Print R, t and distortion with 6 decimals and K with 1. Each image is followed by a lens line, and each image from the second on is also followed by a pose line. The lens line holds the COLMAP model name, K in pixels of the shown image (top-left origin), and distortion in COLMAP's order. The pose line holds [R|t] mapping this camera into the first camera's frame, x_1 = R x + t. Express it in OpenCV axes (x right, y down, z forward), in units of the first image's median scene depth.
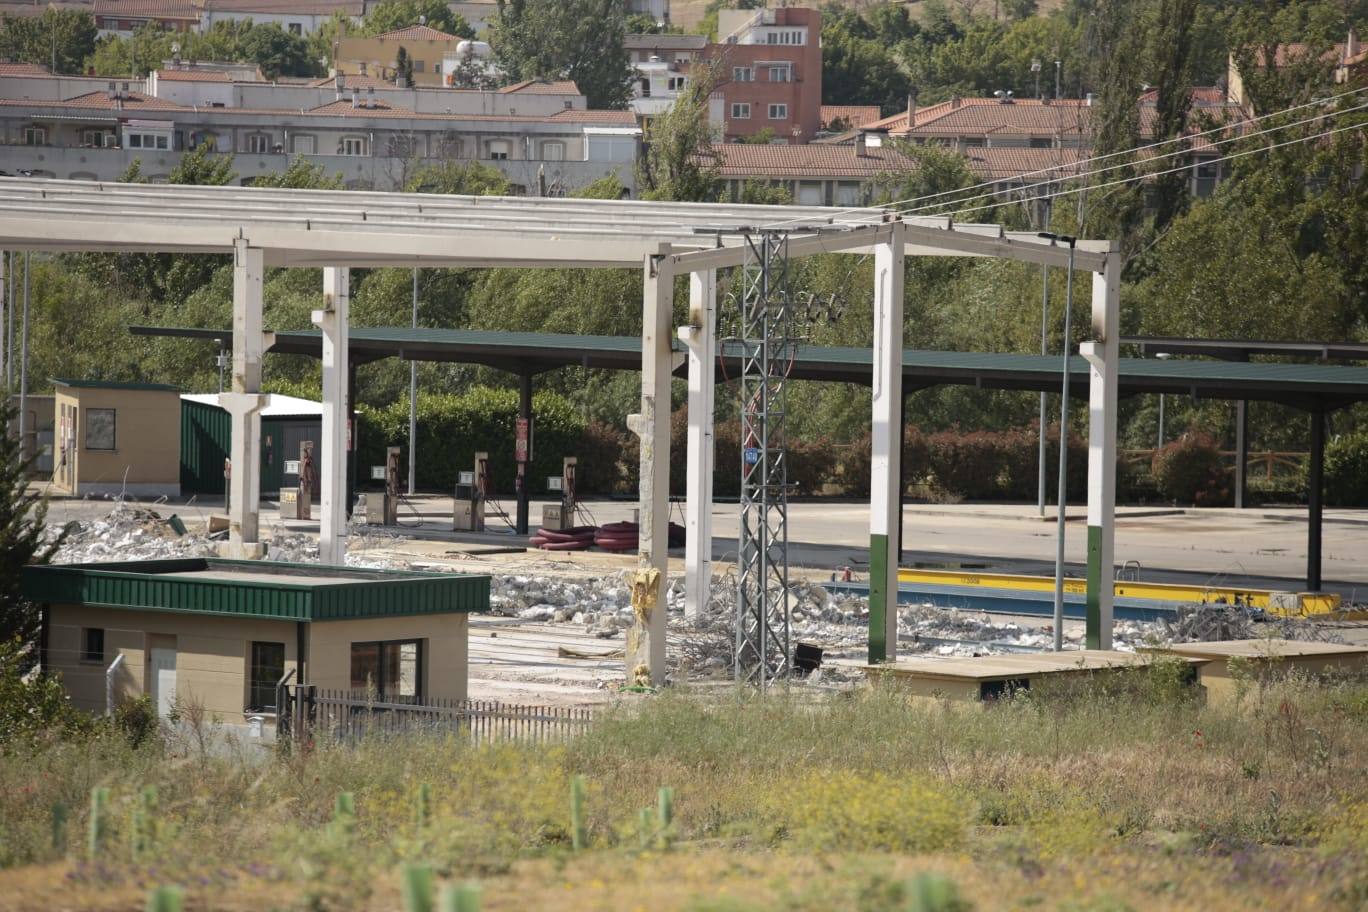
lens RADIAL K [[7268.8, 0, 682.3], [0, 7268.8, 453.2], [0, 0, 1]] dist [2.350835, 0.000000]
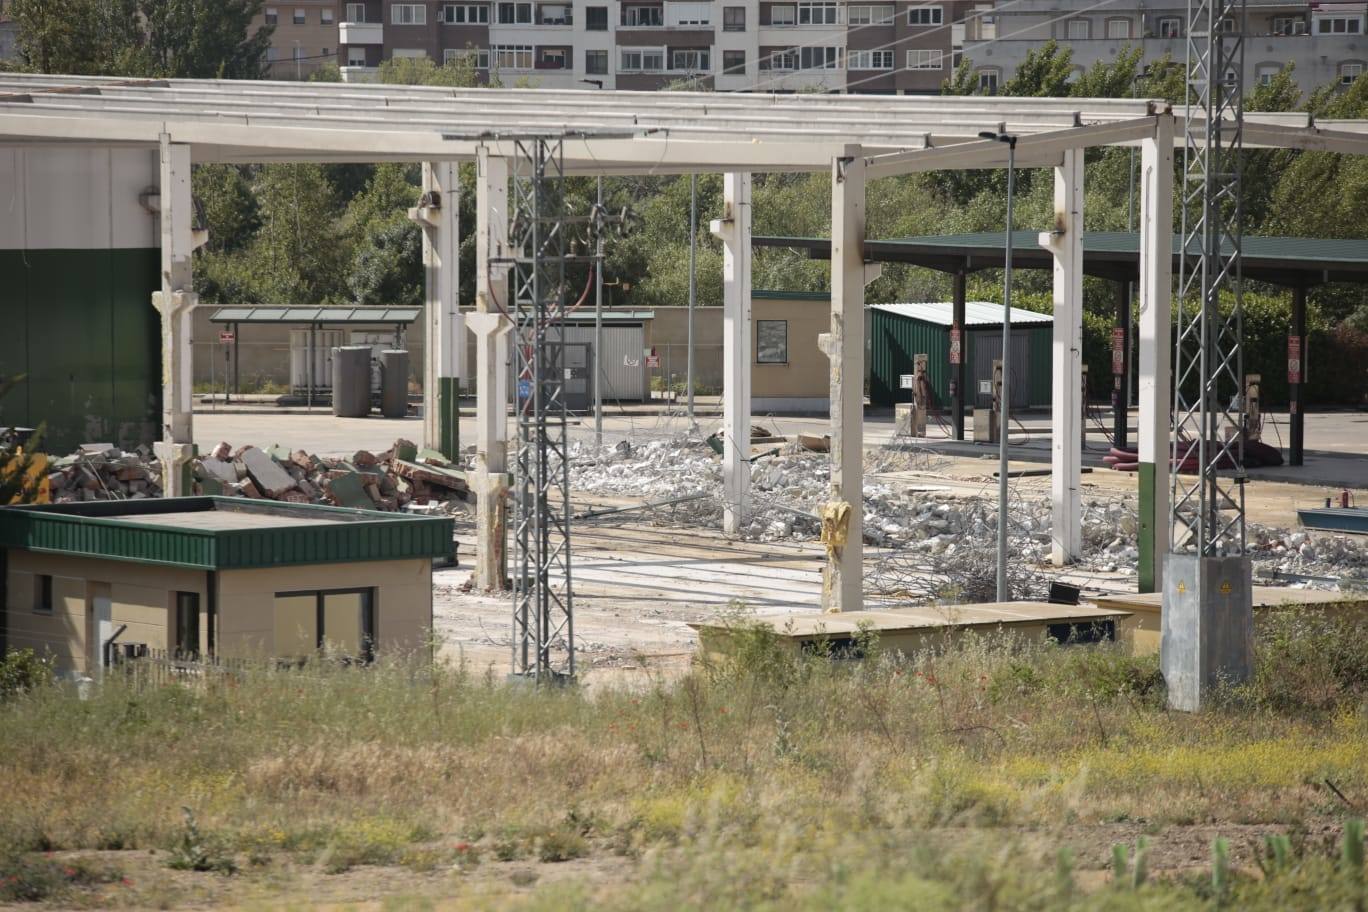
lens RADIAL K [[7268.8, 0, 682.6], [0, 7268.8, 466.7], [0, 0, 1]] dist [2.350835, 0.000000]
pose [[0.976015, -0.004299, -0.217661, 0.167644], [0.007973, 0.999840, 0.016003, -0.003259], [0.217558, -0.017354, 0.975893, 0.100420]]
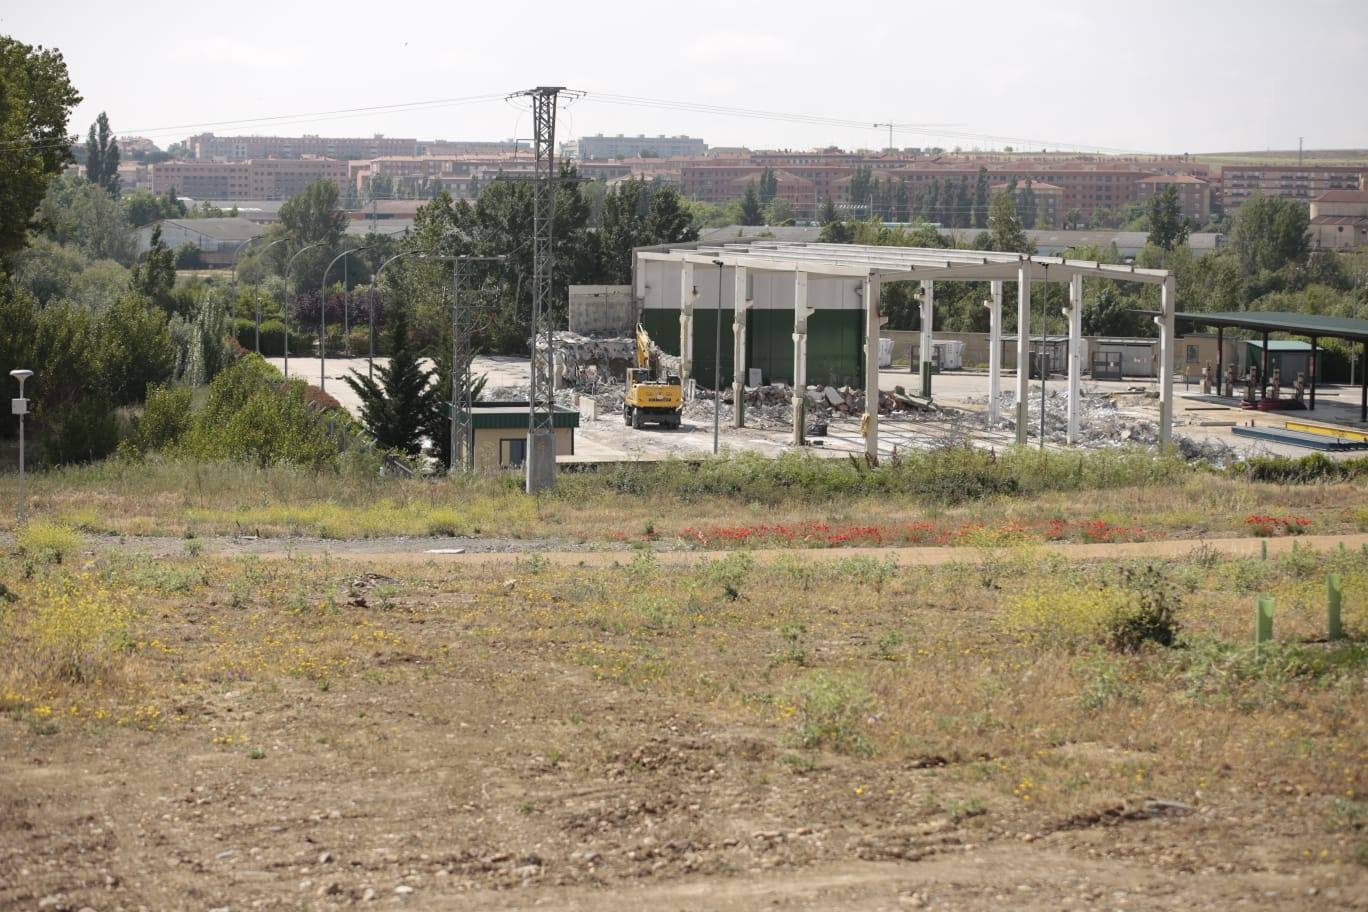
lens RADIAL K [[2726.8, 0, 683.3], [0, 2726.8, 452.6], [0, 0, 1]] dist [-0.242319, 0.000000]
pose [[0.823874, 0.038240, -0.565482, 0.404532], [-0.019151, 0.999030, 0.039656, -0.004103], [0.566450, -0.021843, 0.823807, 0.267300]]
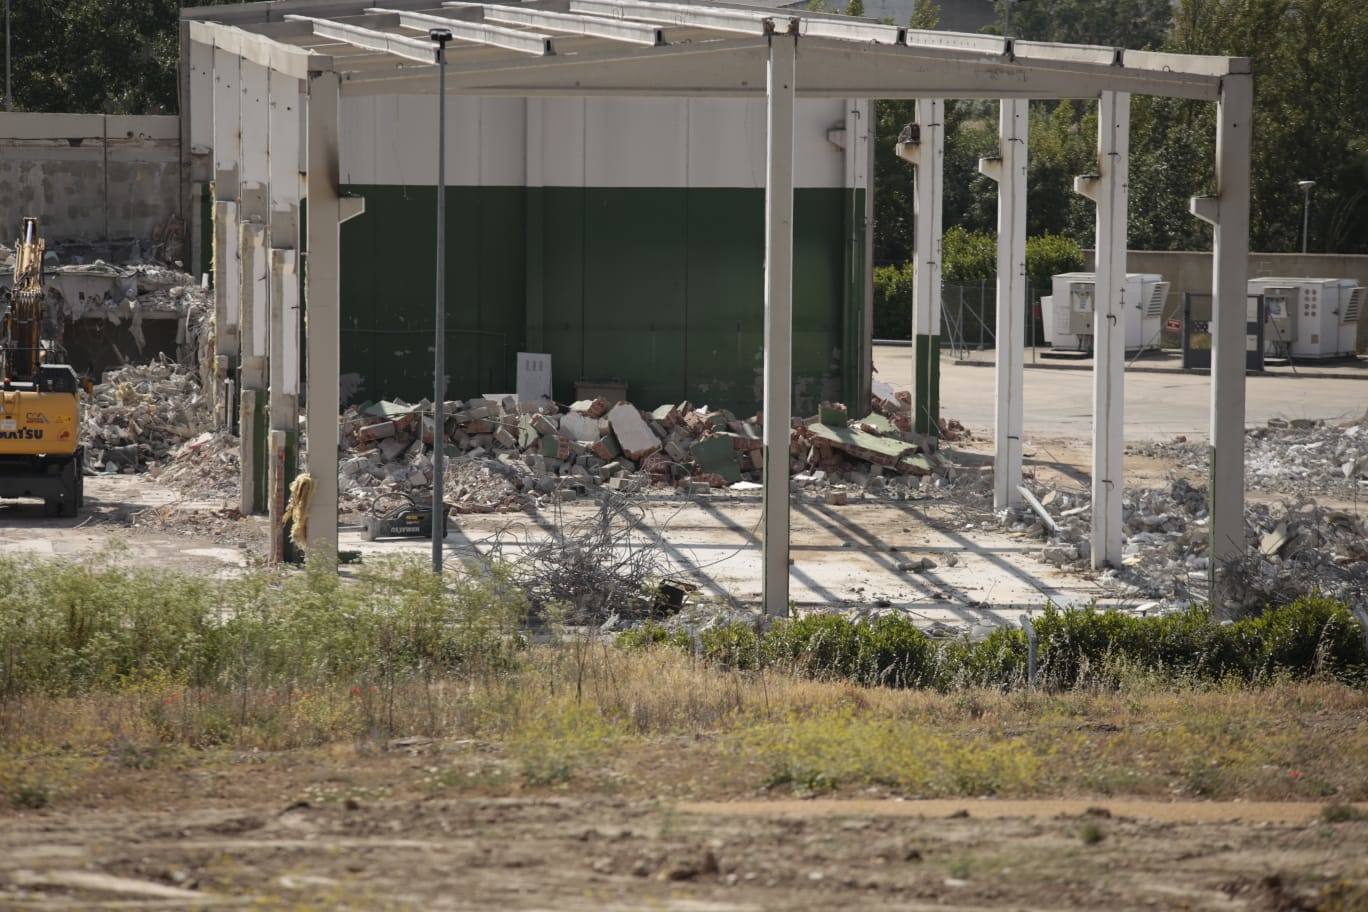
lens RADIAL K [[7268.8, 0, 675.6], [0, 7268.8, 470.7], [0, 0, 1]] dist [2.350835, 0.000000]
pose [[0.738330, 0.034997, -0.673531, 0.532590], [-0.024291, 0.999385, 0.025299, -0.005159], [0.674002, -0.002318, 0.738726, 0.425860]]
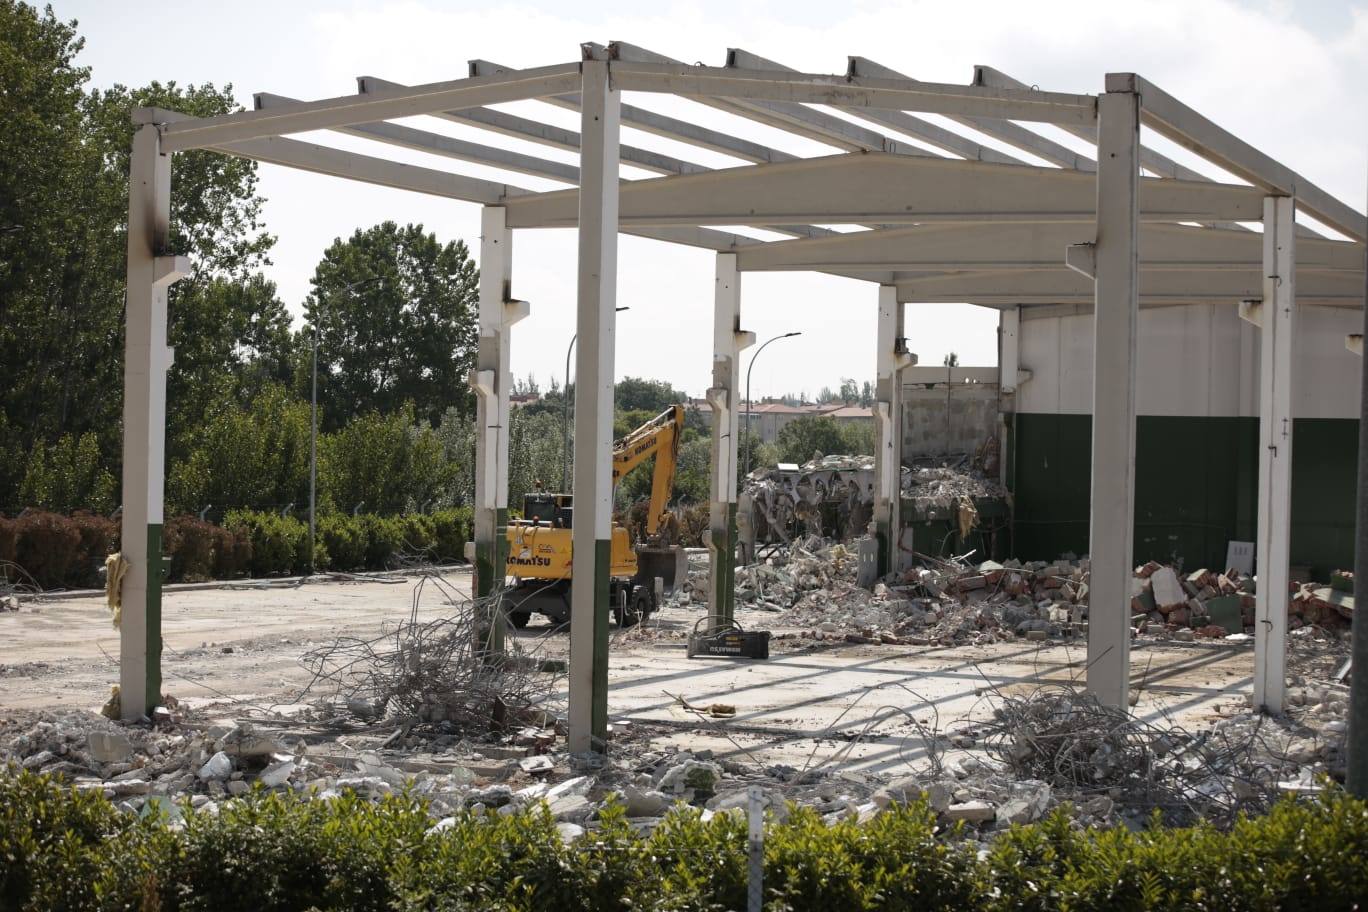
lens RADIAL K [[2736.2, 0, 695.2], [0, 2736.2, 464.1], [0, 0, 1]] dist [-0.226486, 0.000000]
pose [[0.333477, -0.007996, -0.942724, 0.259069], [-0.055944, 0.998034, -0.028255, 0.010799], [0.941097, 0.062162, 0.332374, 0.923094]]
